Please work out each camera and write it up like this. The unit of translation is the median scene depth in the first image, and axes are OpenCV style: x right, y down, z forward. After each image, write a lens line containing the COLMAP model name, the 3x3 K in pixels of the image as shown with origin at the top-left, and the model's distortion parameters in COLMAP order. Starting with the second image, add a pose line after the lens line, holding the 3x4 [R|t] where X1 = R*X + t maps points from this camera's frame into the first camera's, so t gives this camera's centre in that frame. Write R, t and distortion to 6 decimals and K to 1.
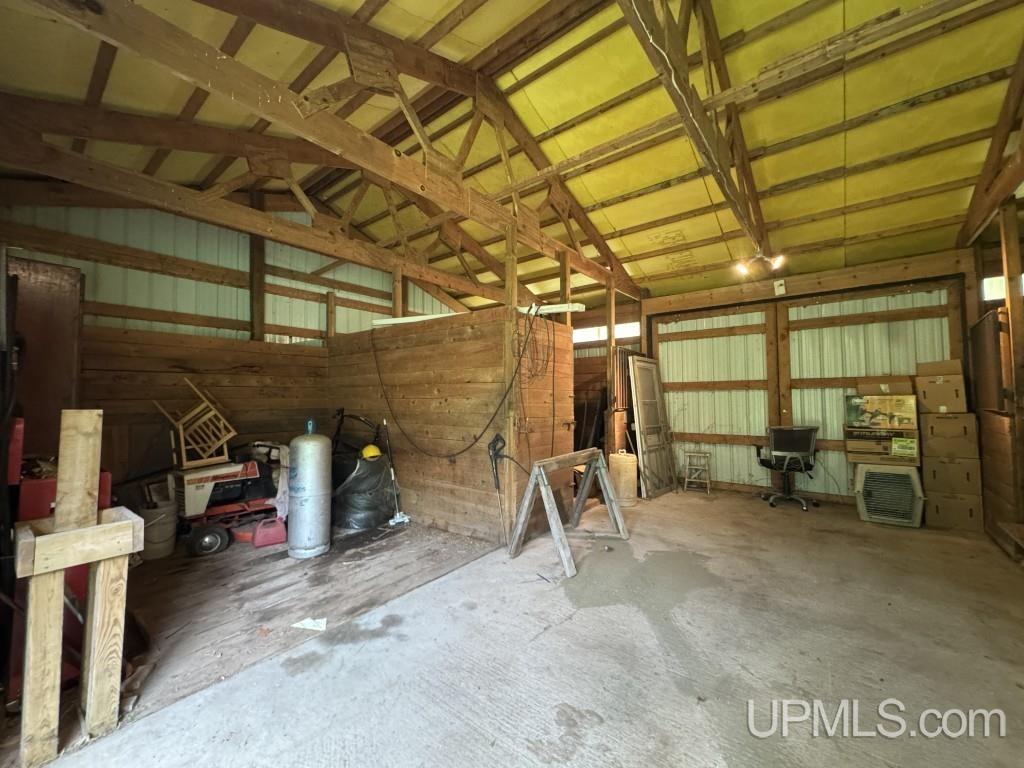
lens RADIAL K [[409.5, 0, 494.7], [0, 409.5, 381.9], [0, 0, 1]] dist [-0.003382, 0.003308]
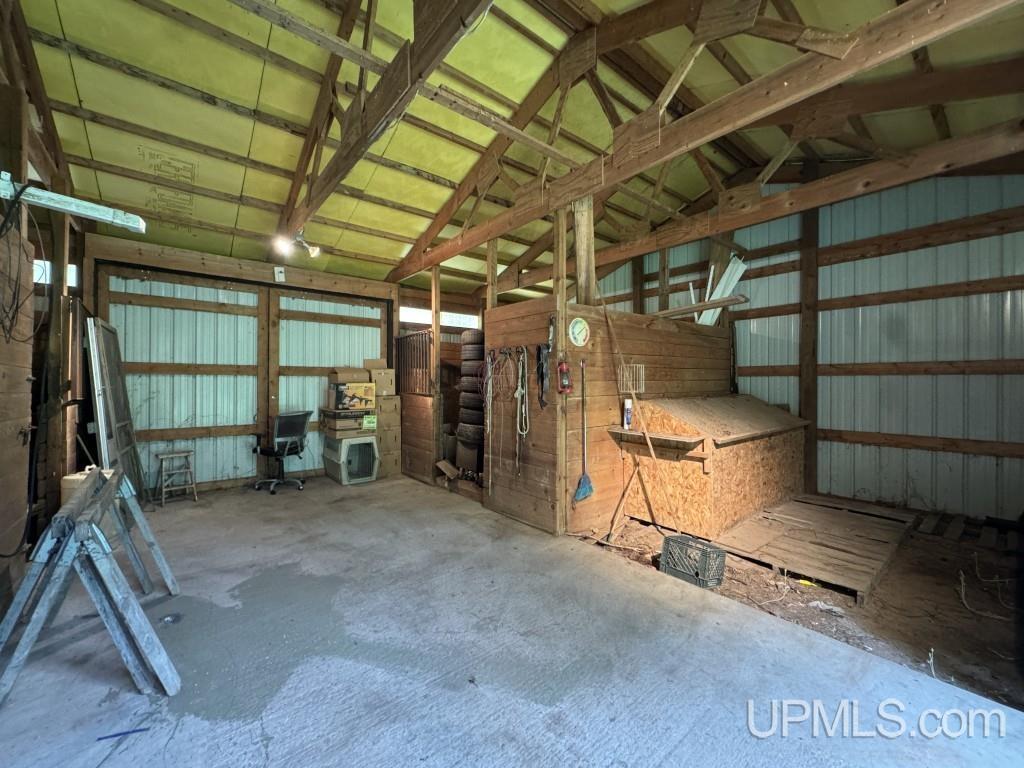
lens RADIAL K [[409.5, 0, 494.7], [0, 409.5, 381.9], [0, 0, 1]] dist [-0.003382, 0.003308]
pose [[0.209821, 0.011935, 0.977667, -0.171983], [-0.044746, 0.998995, -0.002593, 0.011812], [-0.976715, -0.043202, 0.210144, 0.269756]]
